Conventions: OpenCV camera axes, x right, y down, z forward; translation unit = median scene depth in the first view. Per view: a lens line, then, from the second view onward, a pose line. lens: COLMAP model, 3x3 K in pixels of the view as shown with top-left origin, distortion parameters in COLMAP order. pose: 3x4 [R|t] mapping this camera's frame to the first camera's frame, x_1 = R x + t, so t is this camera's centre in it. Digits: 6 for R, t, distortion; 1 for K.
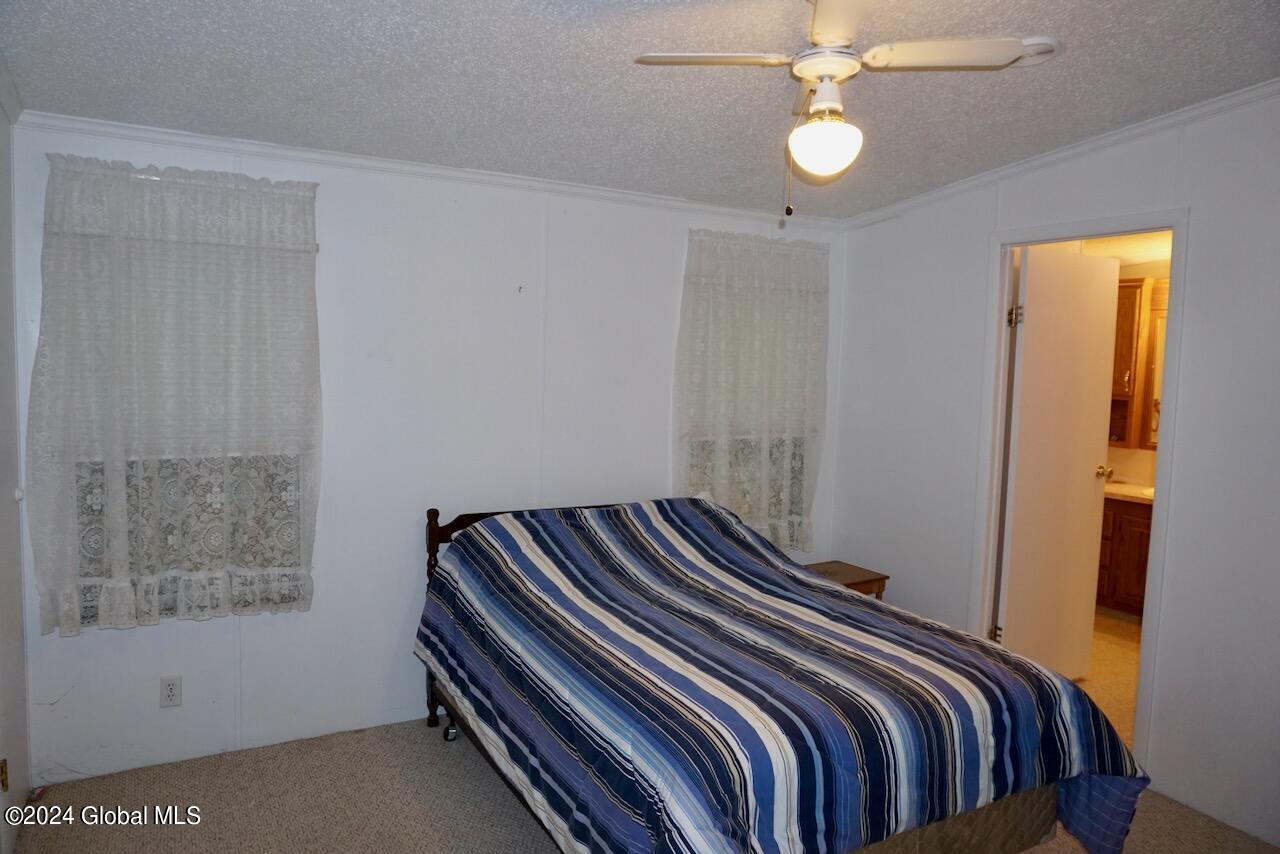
lens RADIAL K [[857.4, 0, 640.0], [0, 857.4, 427.0], [0, 0, 1]] dist [-0.035192, 0.001479]
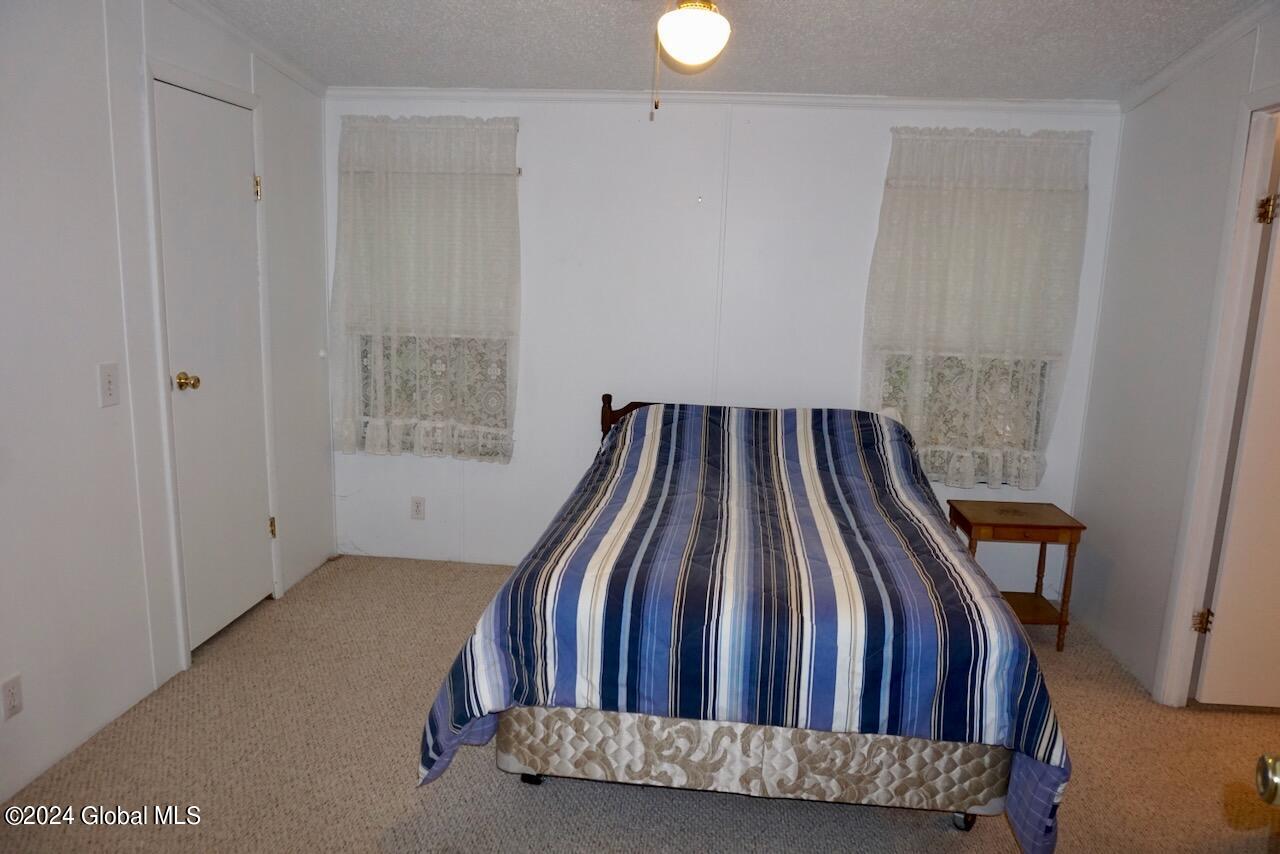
lens RADIAL K [[850.9, 0, 638.9], [0, 850.9, 429.4], [0, 0, 1]] dist [-0.055578, 0.042136]
pose [[0.816396, 0.107935, -0.567316, 0.509814], [-0.058510, 0.992783, 0.104683, 0.021684], [0.574520, -0.052269, 0.816820, 0.088238]]
